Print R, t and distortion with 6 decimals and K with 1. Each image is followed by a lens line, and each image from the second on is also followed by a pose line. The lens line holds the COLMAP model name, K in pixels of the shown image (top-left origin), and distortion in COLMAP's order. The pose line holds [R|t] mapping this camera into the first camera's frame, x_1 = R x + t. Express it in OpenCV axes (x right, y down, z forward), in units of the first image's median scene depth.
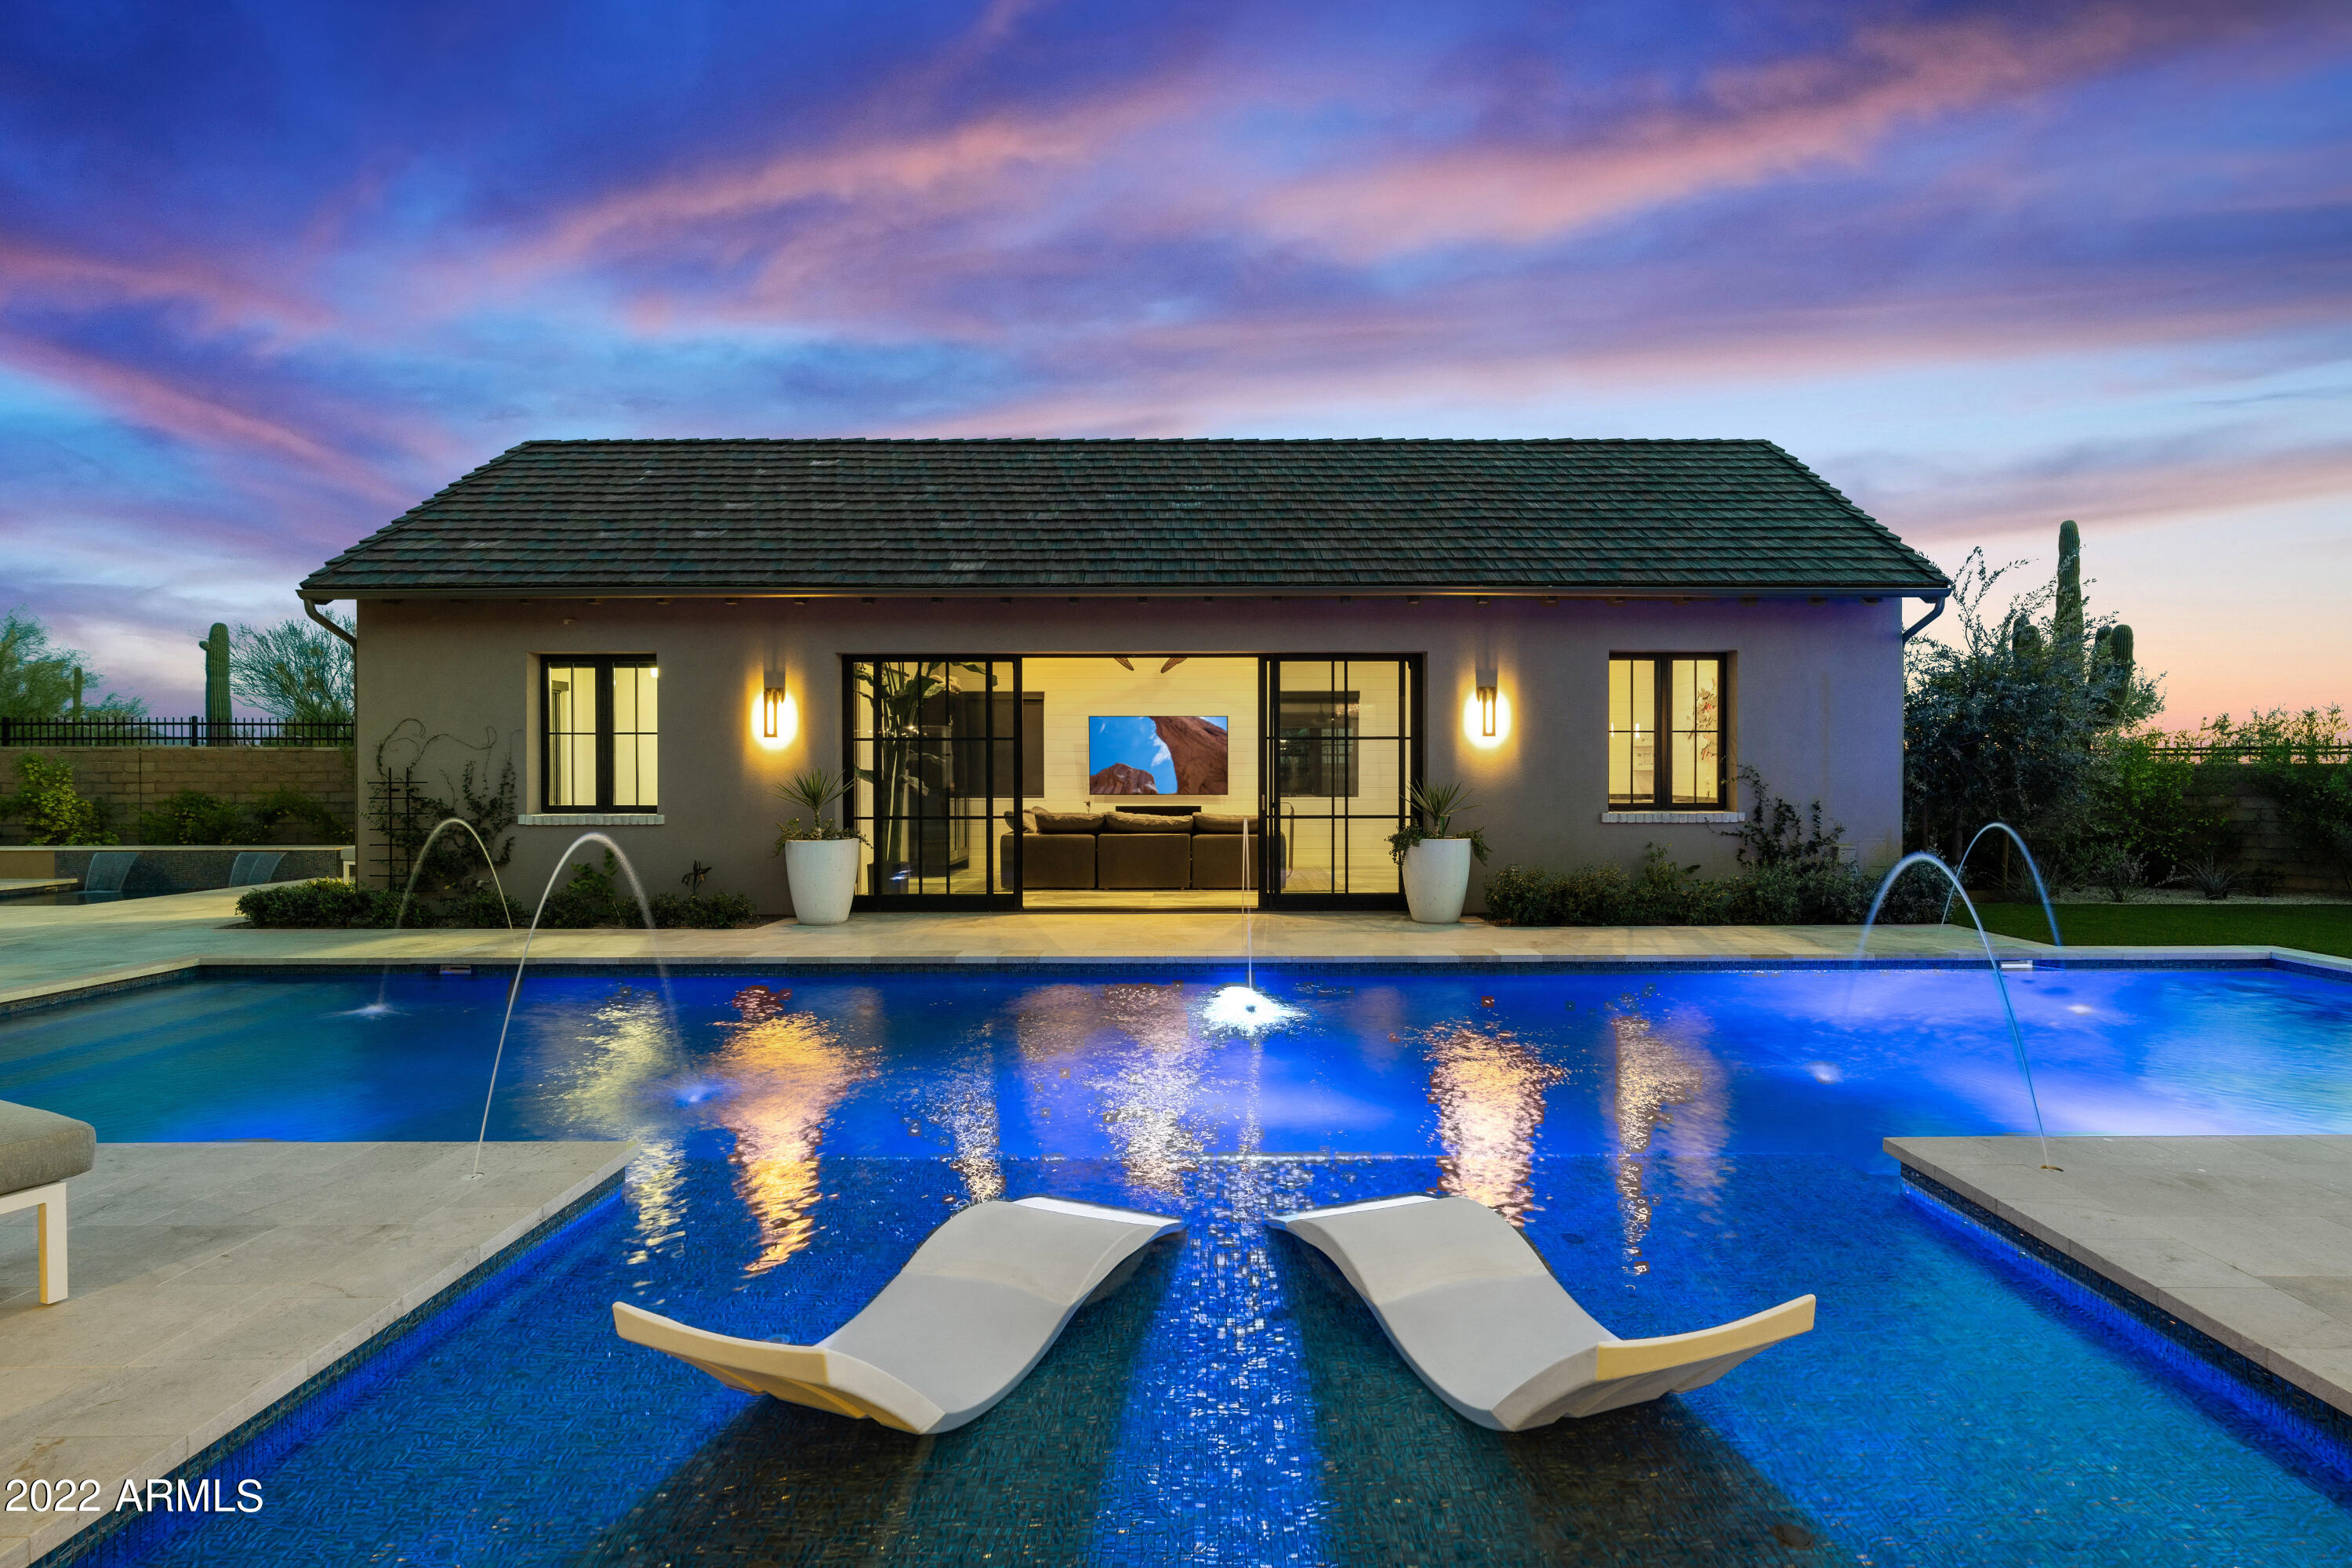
lens RADIAL K [[1111.9, 0, 1183.4], [0, 1111.9, 781.2], [0, 0, 1]] dist [-0.010605, 0.002694]
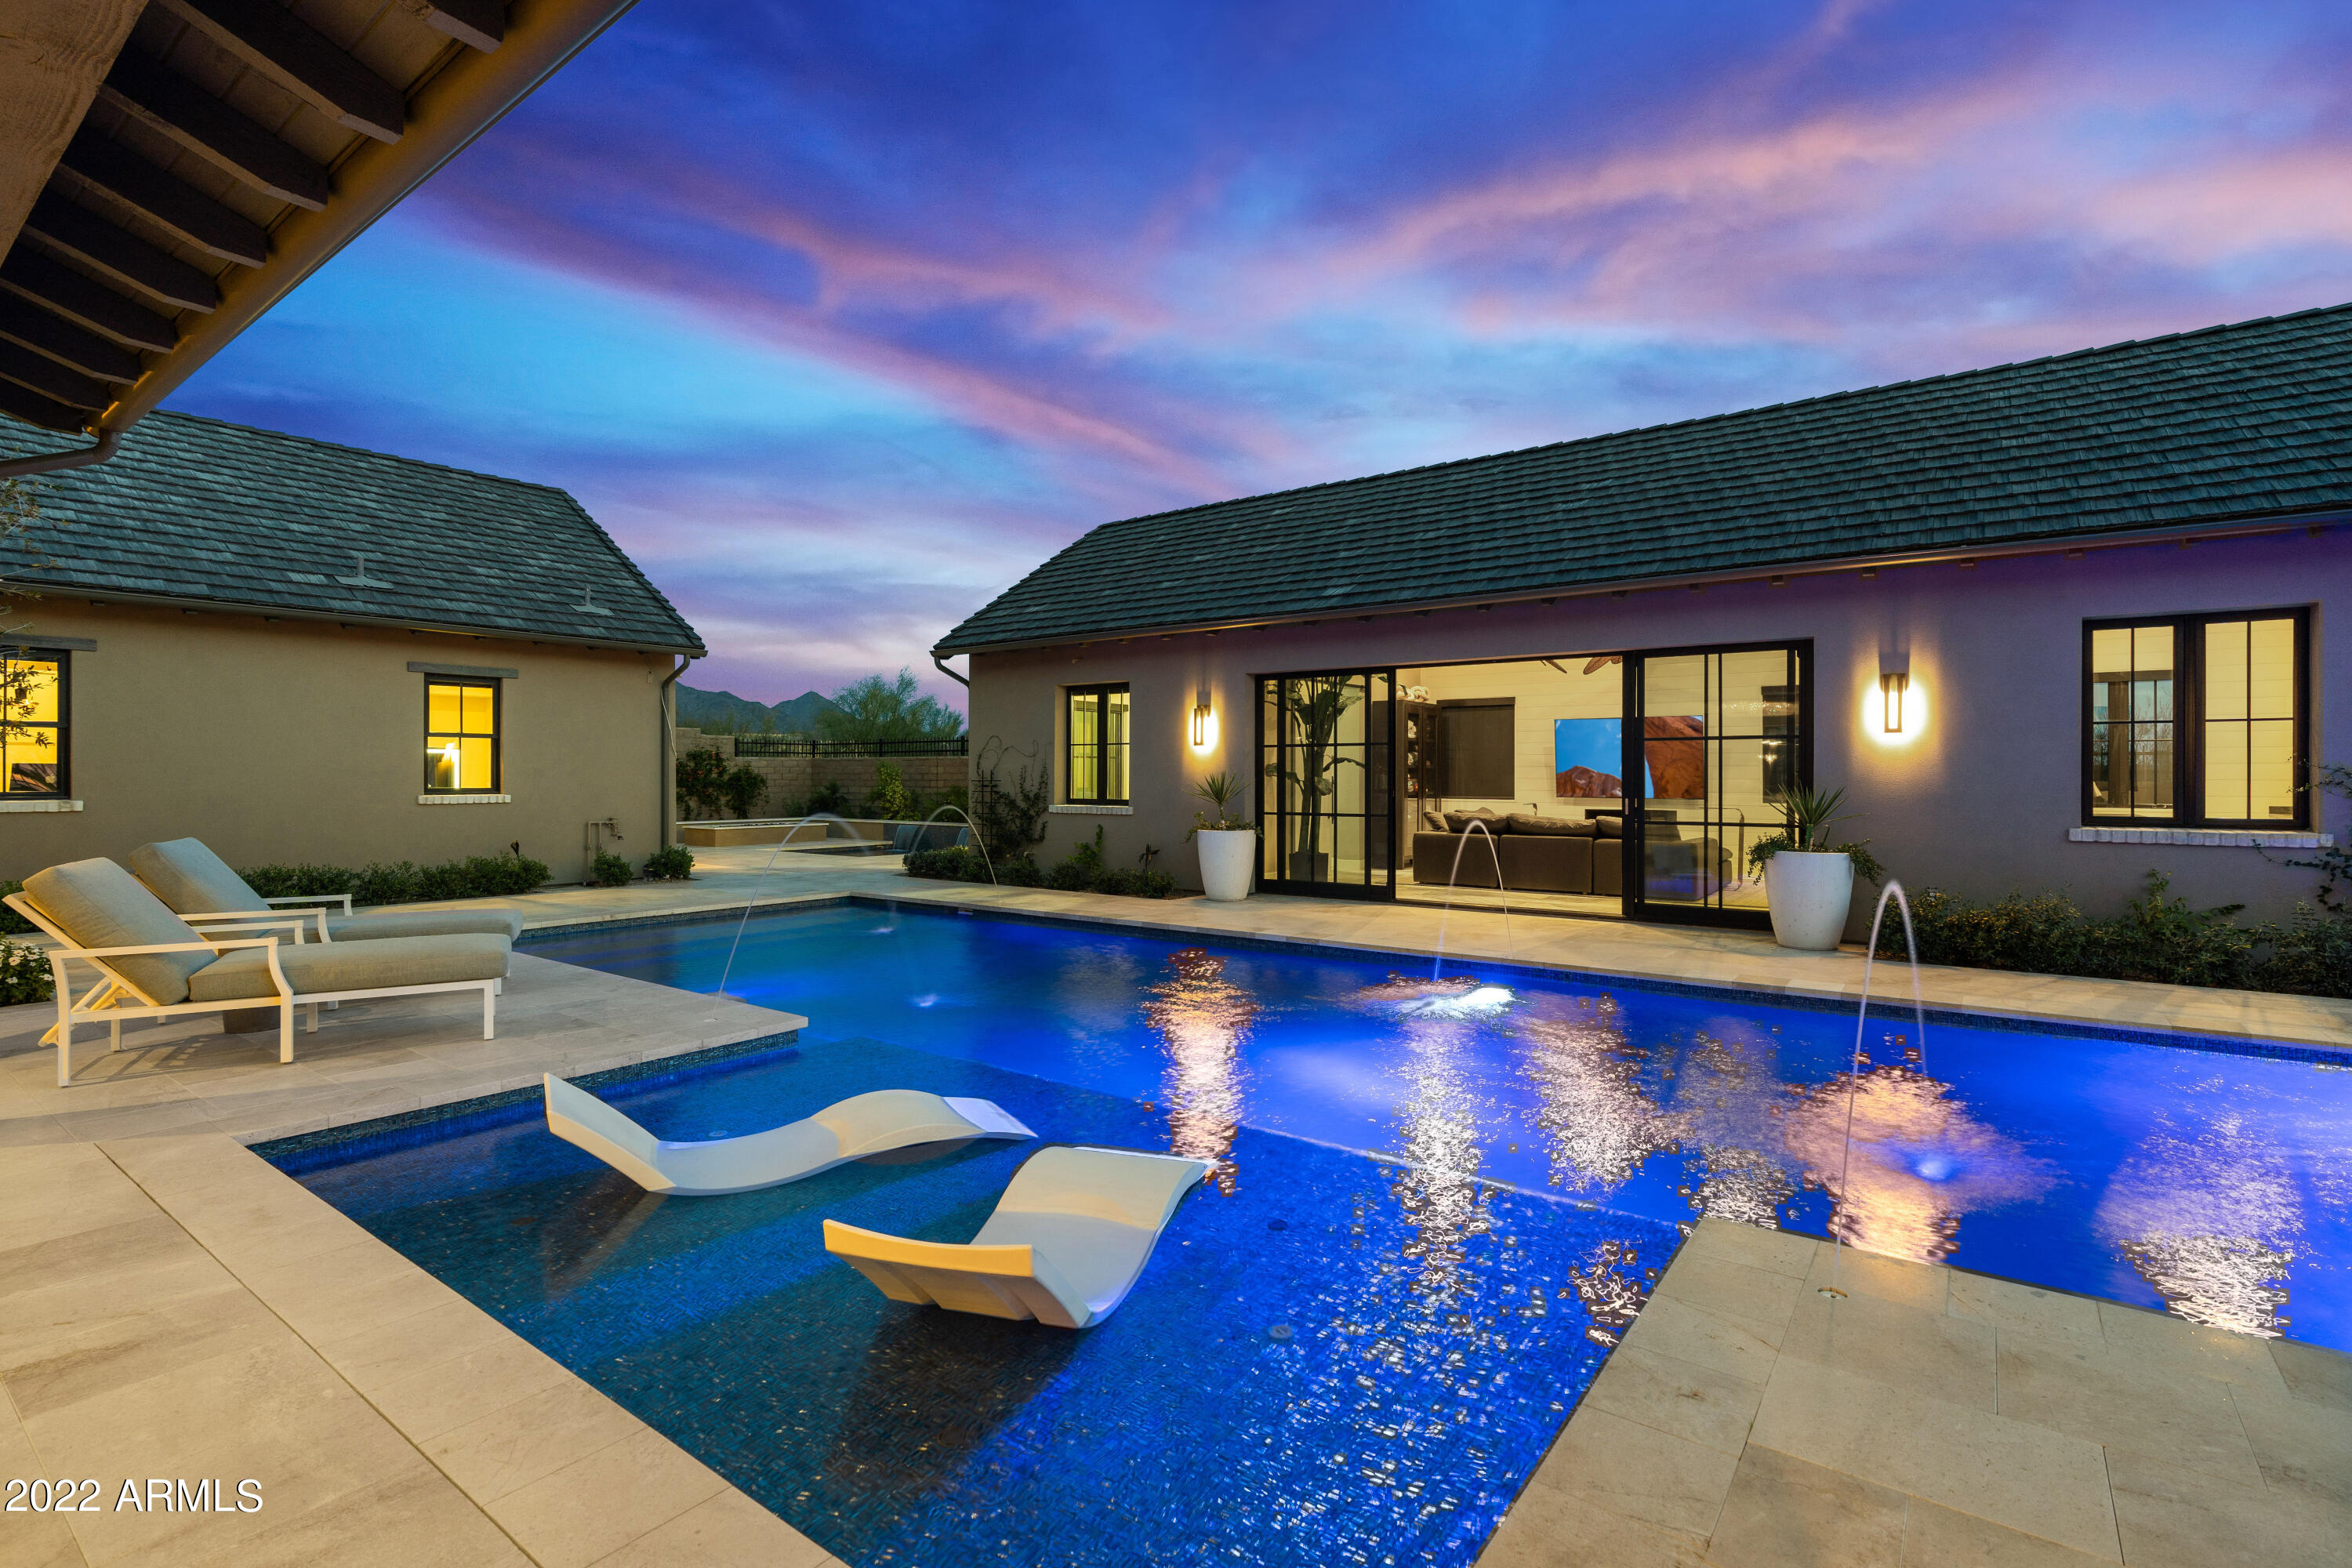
lens RADIAL K [[1050.0, 0, 1191.0], [0, 1050.0, 779.9], [0, 0, 1]] dist [-0.014798, 0.000934]
pose [[0.814251, 0.005115, -0.580490, 0.290394], [-0.006223, 0.999981, 0.000082, -0.001732], [0.580479, 0.003546, 0.814268, 0.050711]]
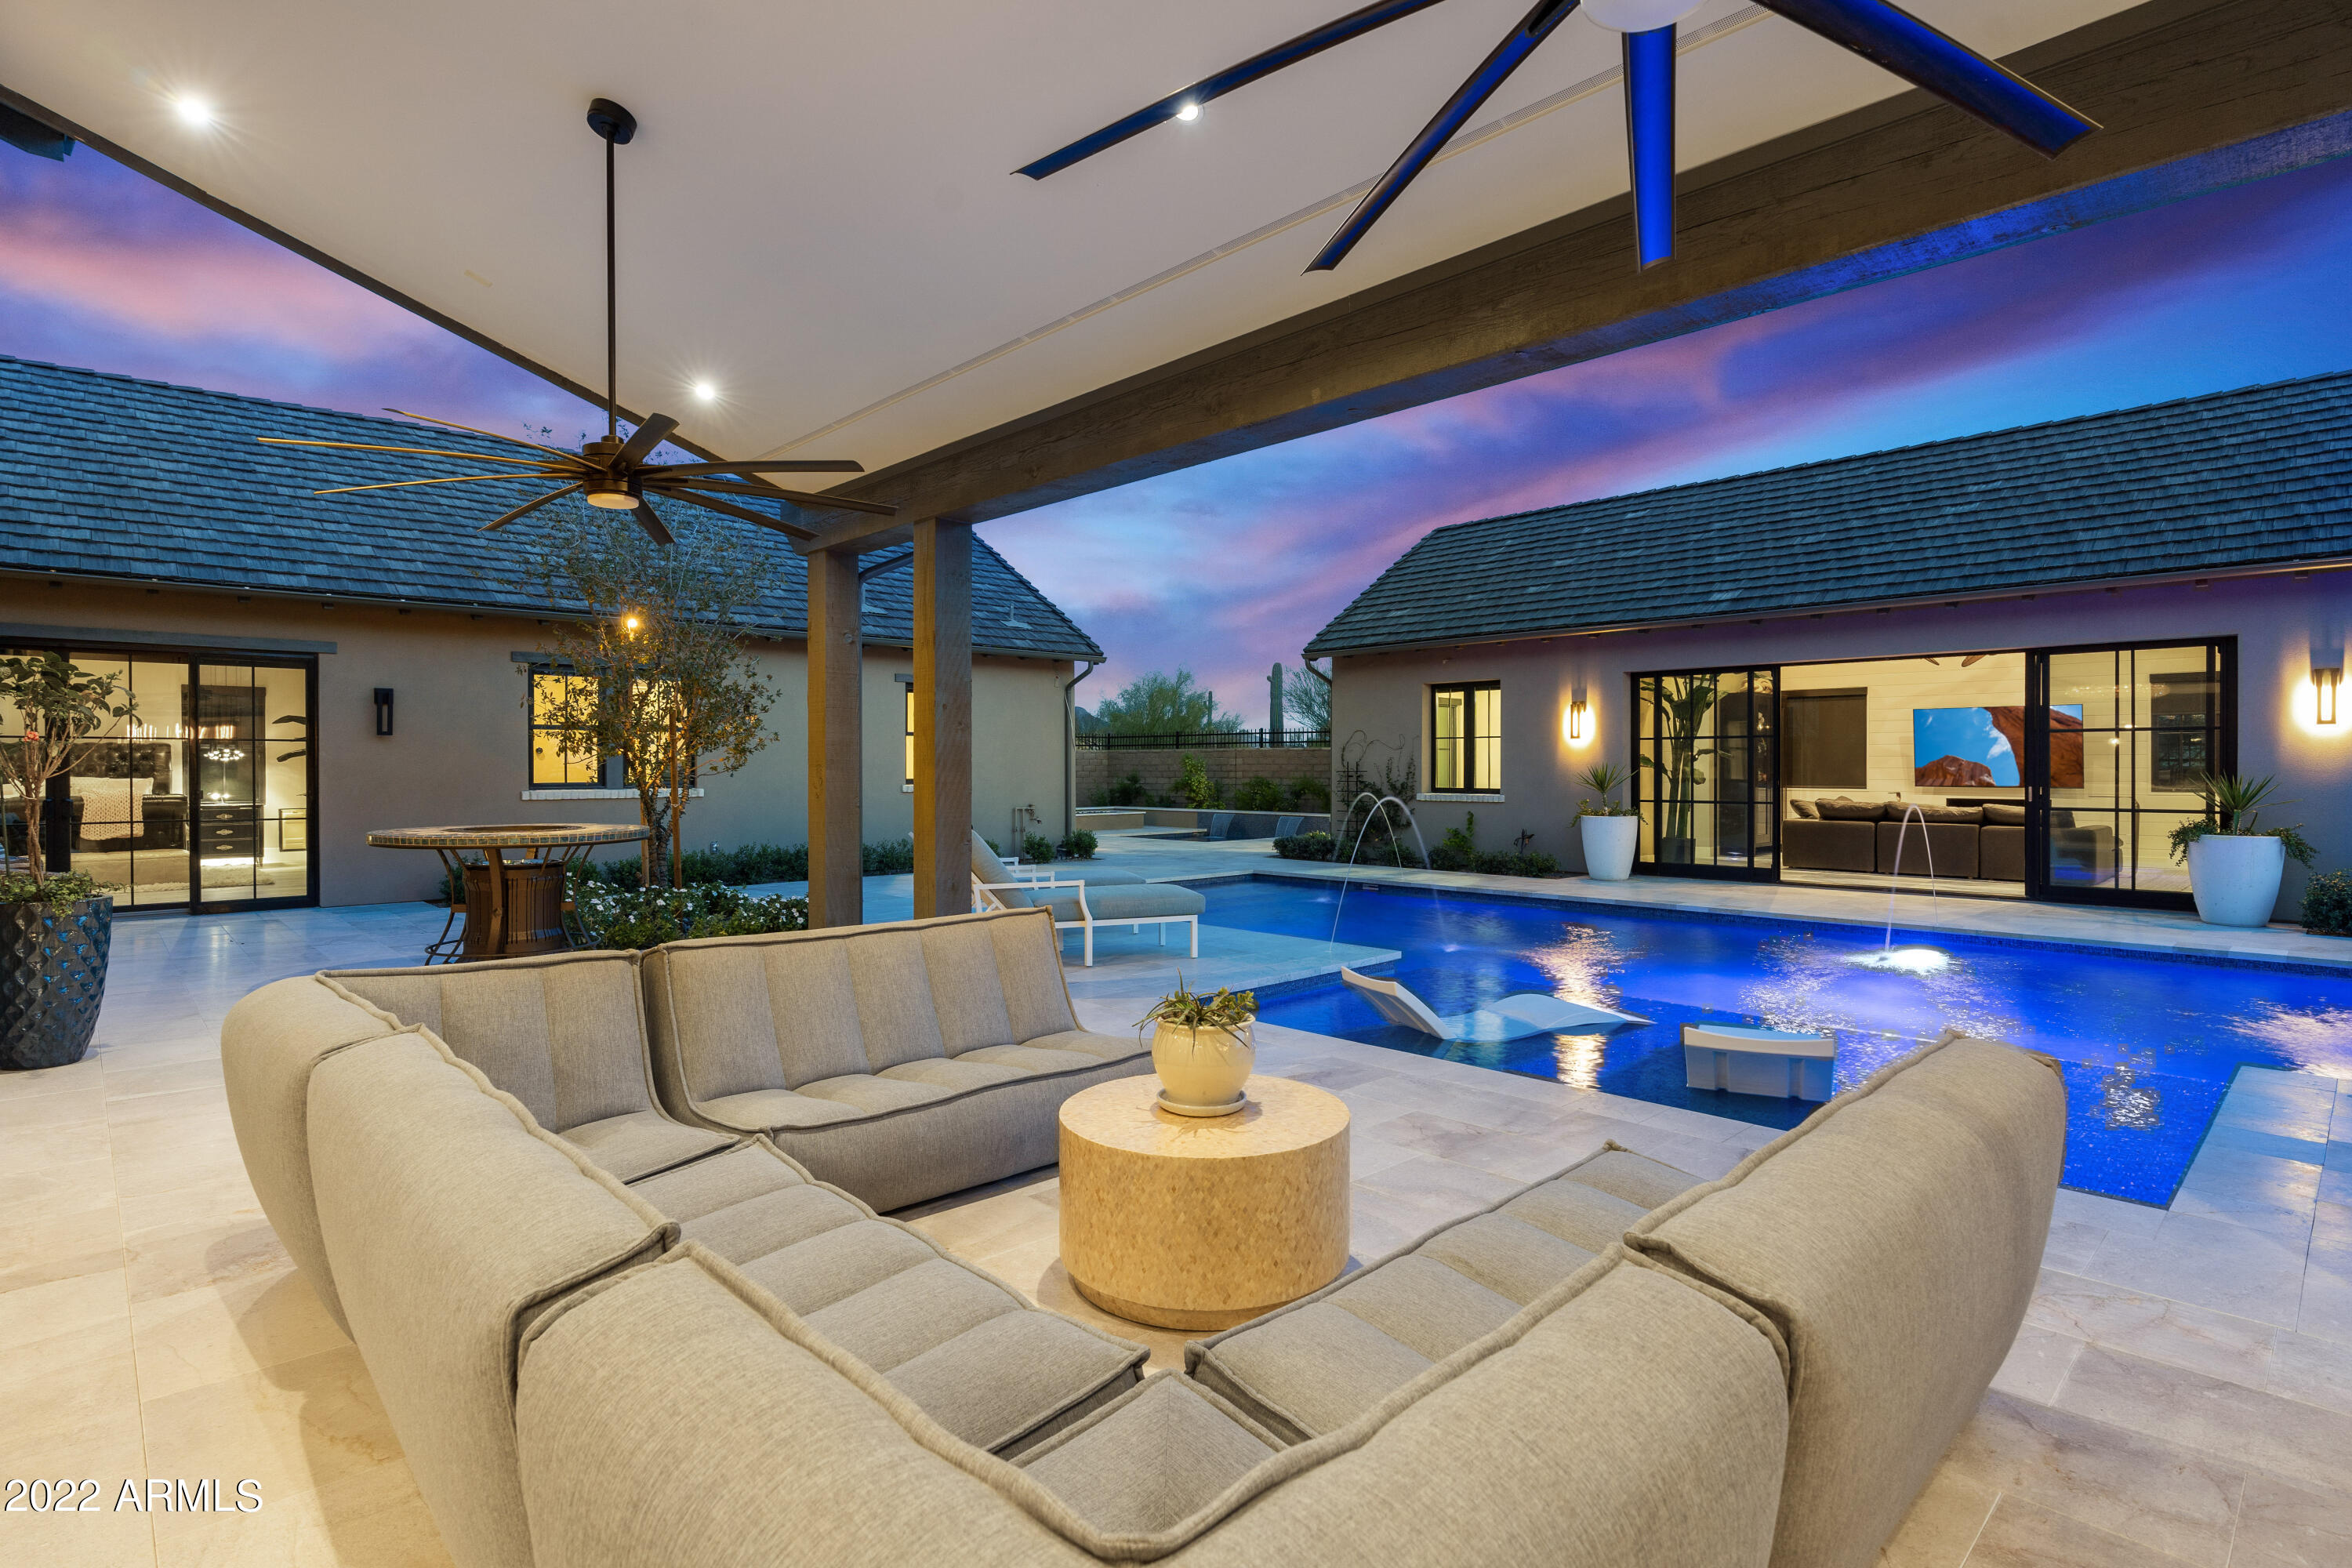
lens RADIAL K [[1111.9, 0, 1212.6], [0, 1111.9, 772.8], [0, 0, 1]] dist [-0.010605, 0.002694]
pose [[0.707118, 0.004527, -0.707081, 0.259929], [-0.003643, 0.999990, 0.002759, -0.000690], [0.707087, 0.000625, 0.707127, -0.247882]]
